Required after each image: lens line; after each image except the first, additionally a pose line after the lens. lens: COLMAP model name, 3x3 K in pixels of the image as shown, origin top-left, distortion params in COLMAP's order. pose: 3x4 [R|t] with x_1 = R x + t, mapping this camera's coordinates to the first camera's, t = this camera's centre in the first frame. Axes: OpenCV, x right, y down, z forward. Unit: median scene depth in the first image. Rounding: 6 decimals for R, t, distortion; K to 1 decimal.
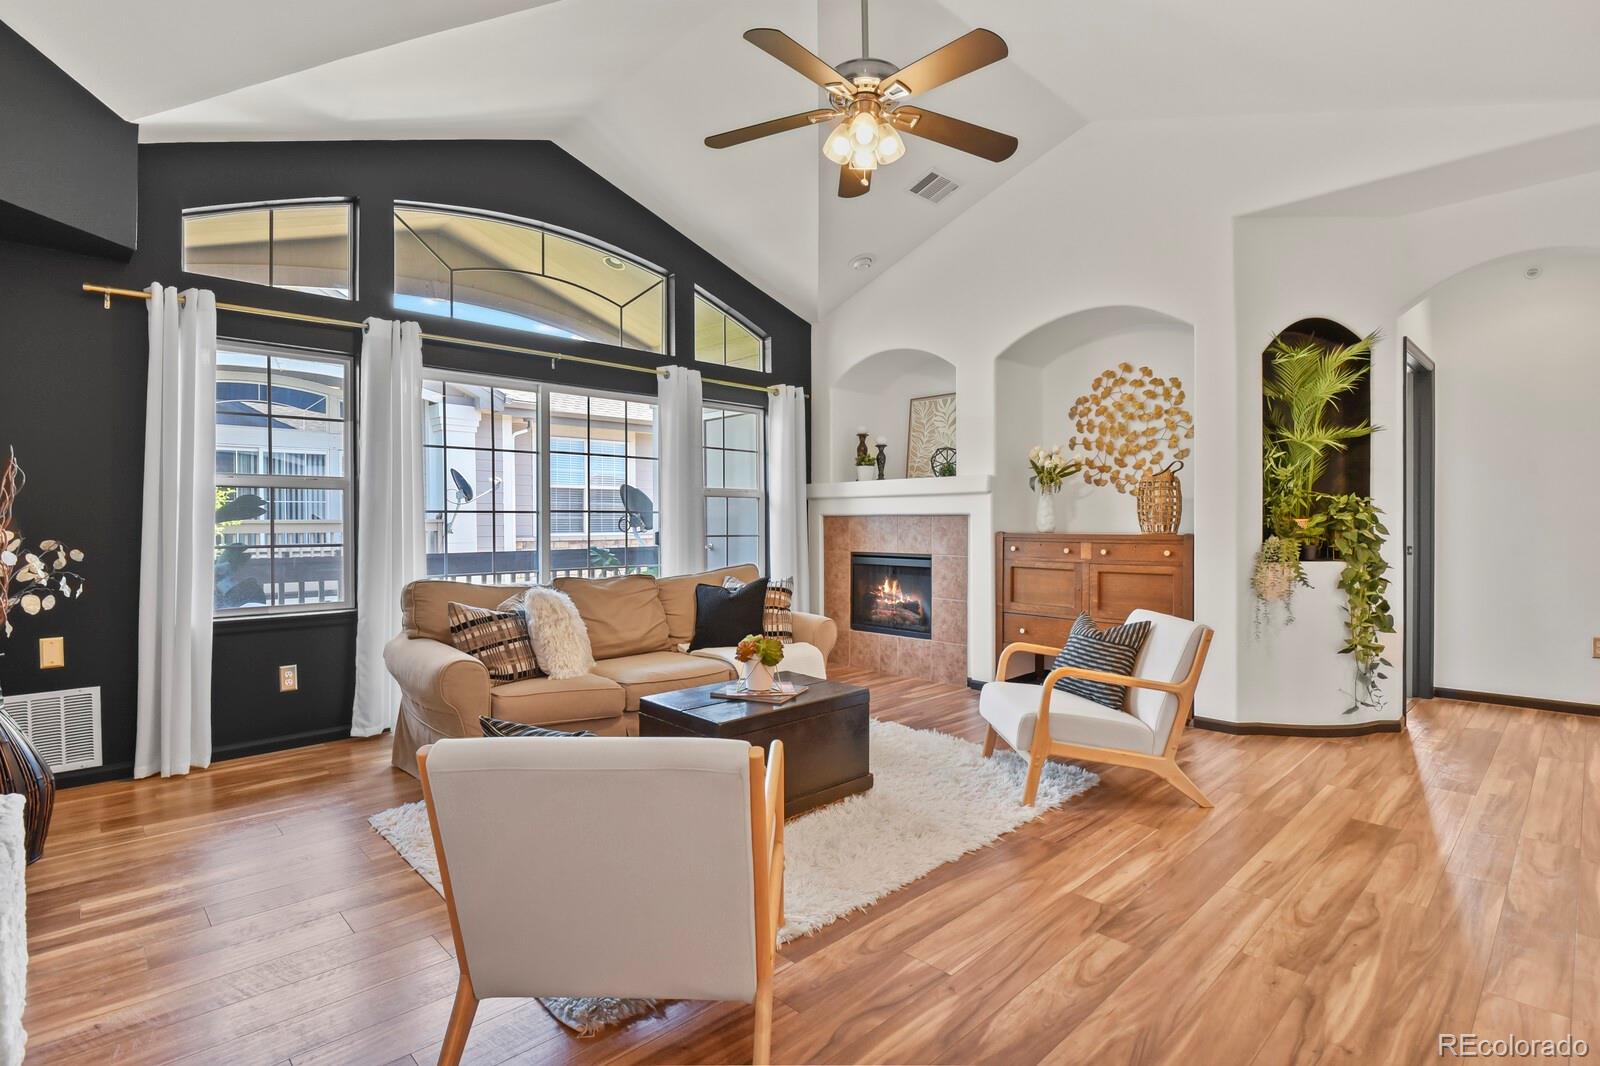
lens RADIAL K [[776.3, 0, 808.7], [0, 776.3, 528.8], [0, 0, 1]] dist [-0.005035, -0.007616]
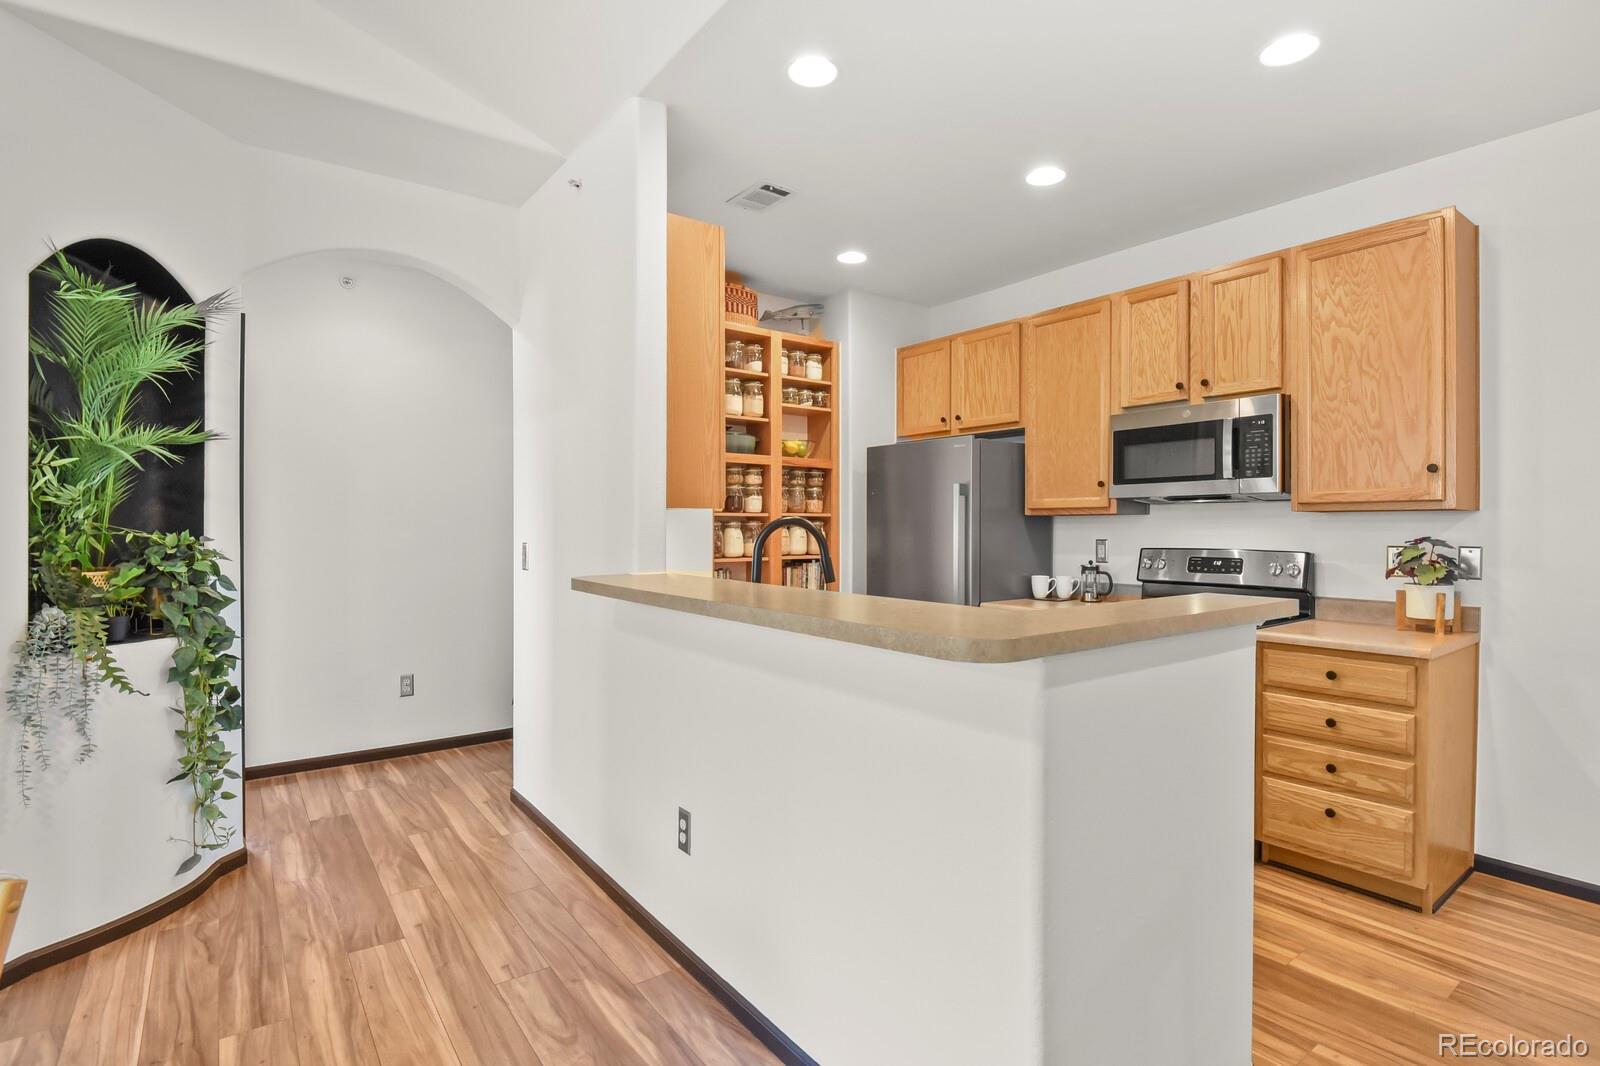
lens RADIAL K [[776.3, 0, 808.7], [0, 776.3, 528.8], [0, 0, 1]] dist [-0.005035, -0.007616]
pose [[0.124740, 0.002111, 0.992187, 0.102410], [0.003611, 0.999990, -0.002582, -0.036738], [-0.992183, 0.003905, 0.124731, 0.330365]]
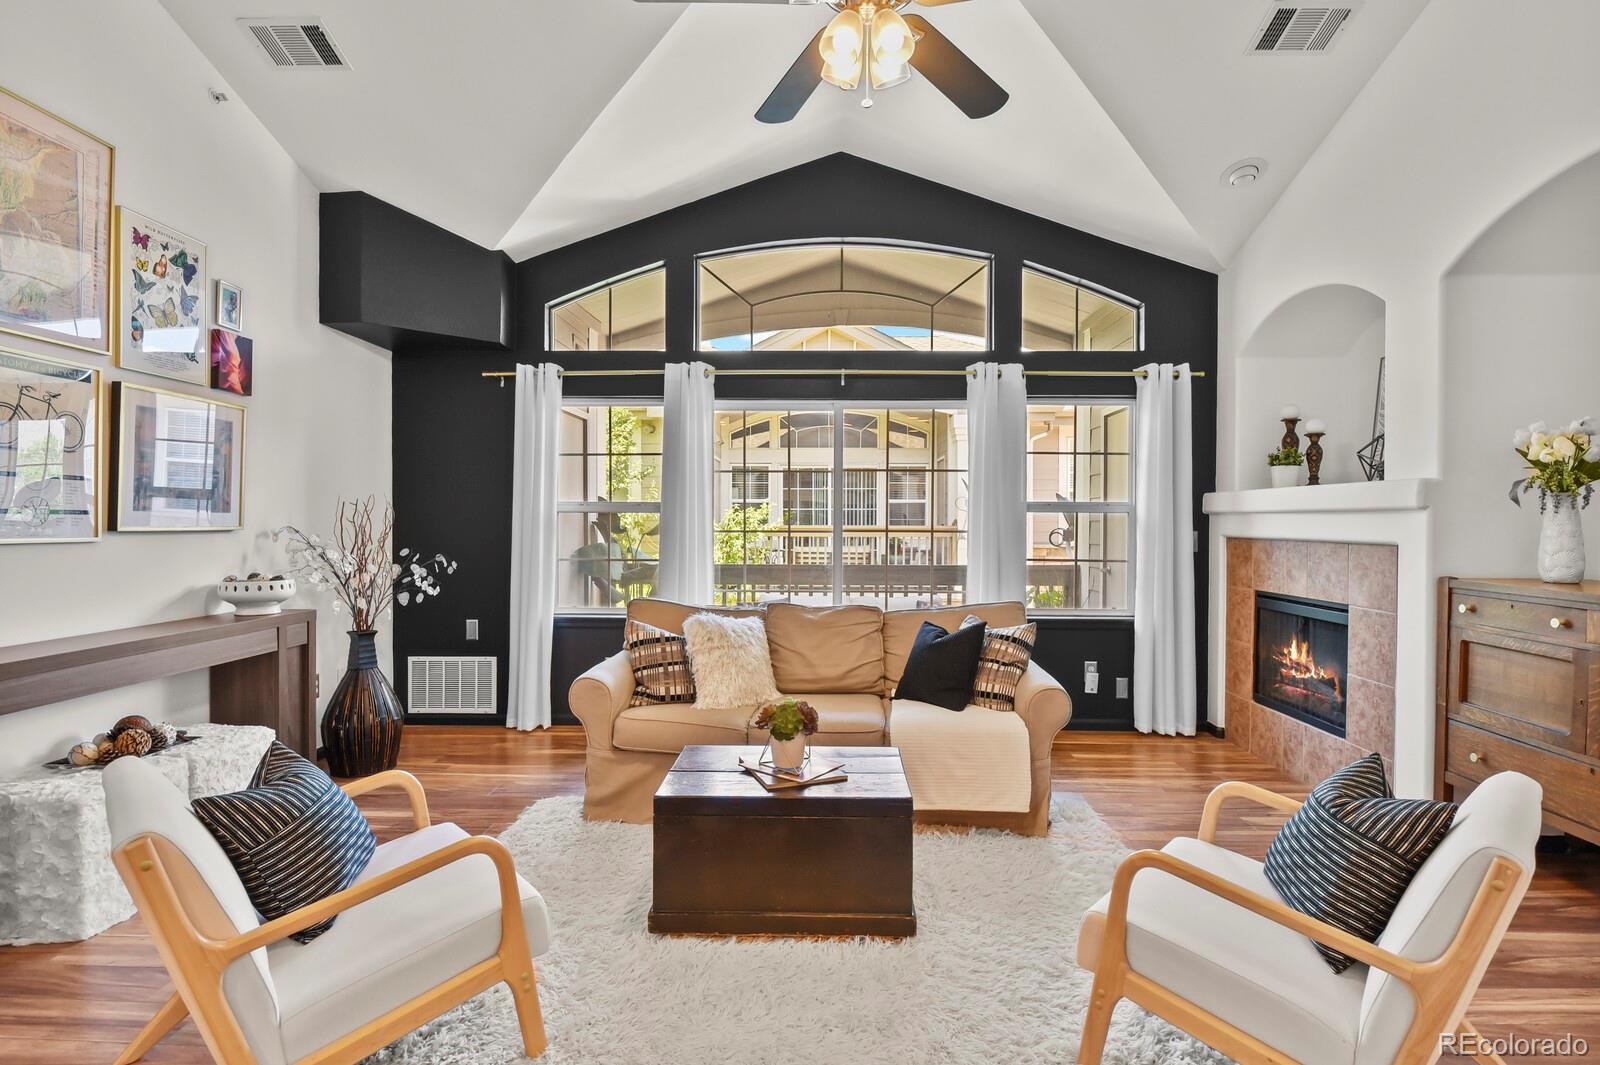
lens RADIAL K [[788.9, 0, 808.3], [0, 788.9, 529.0], [0, 0, 1]] dist [-0.004268, -0.008701]
pose [[0.702179, 0.013428, -0.711874, 0.348052], [-0.012216, 0.999902, 0.006811, -0.031761], [0.711896, 0.003914, 0.702274, 0.272388]]
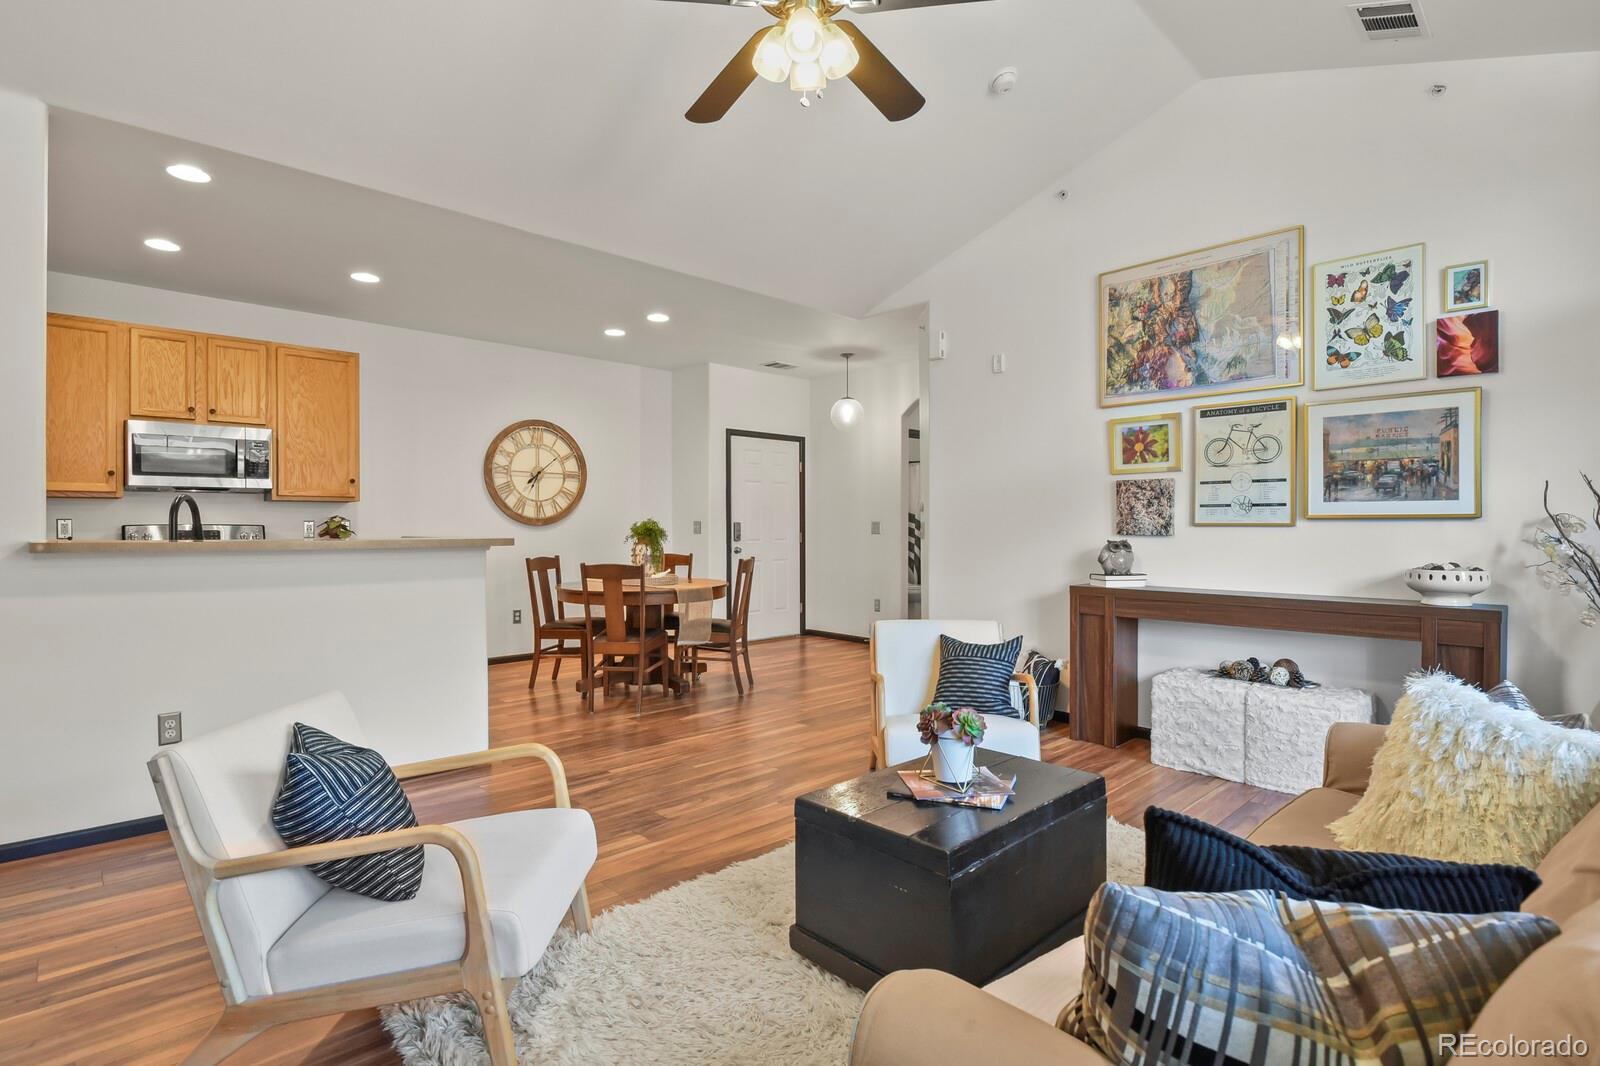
lens RADIAL K [[776.3, 0, 808.7], [0, 776.3, 528.8], [0, 0, 1]] dist [-0.005035, -0.007616]
pose [[-0.999976, 0.004901, 0.004959, 0.040619], [0.004961, 0.999914, 0.012105, -0.020835], [-0.004899, 0.012130, -0.999914, 1.091119]]
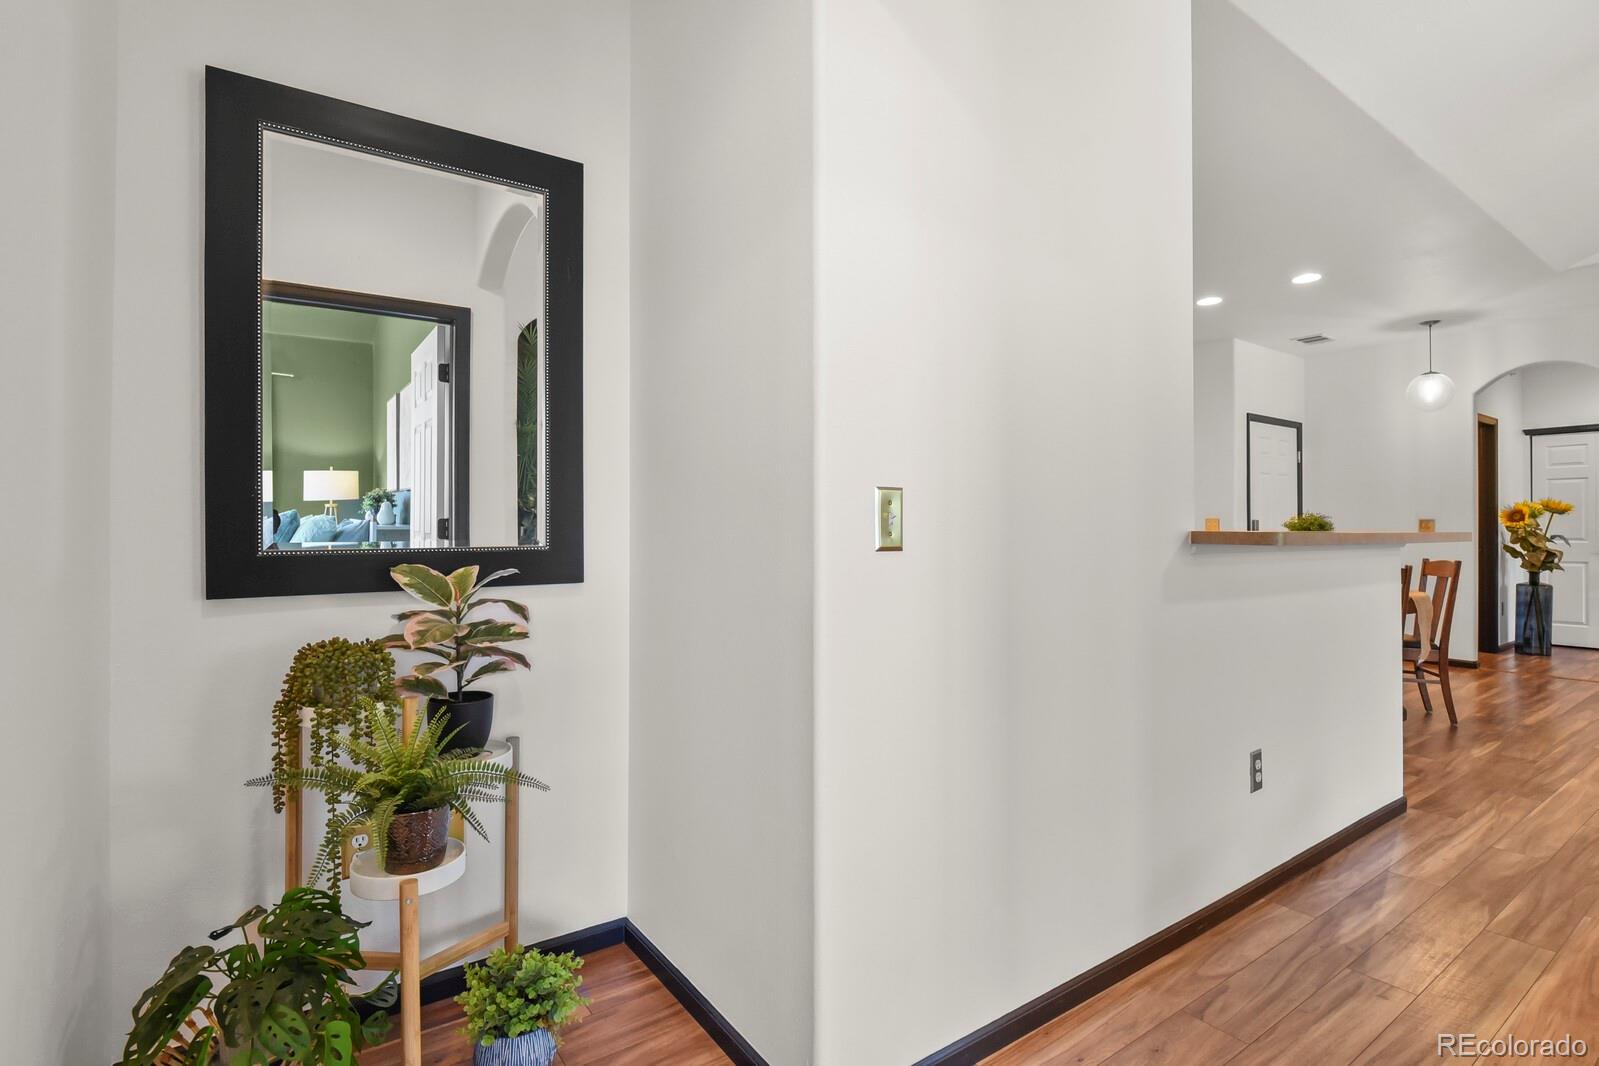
lens RADIAL K [[775.8, 0, 808.2], [0, 775.8, 528.8], [0, 0, 1]] dist [-0.005035, -0.007616]
pose [[-0.988309, 0.007482, 0.152280, 0.773657], [0.008100, 0.999961, 0.003442, -0.011682], [-0.152248, 0.004635, -0.988331, 0.999862]]
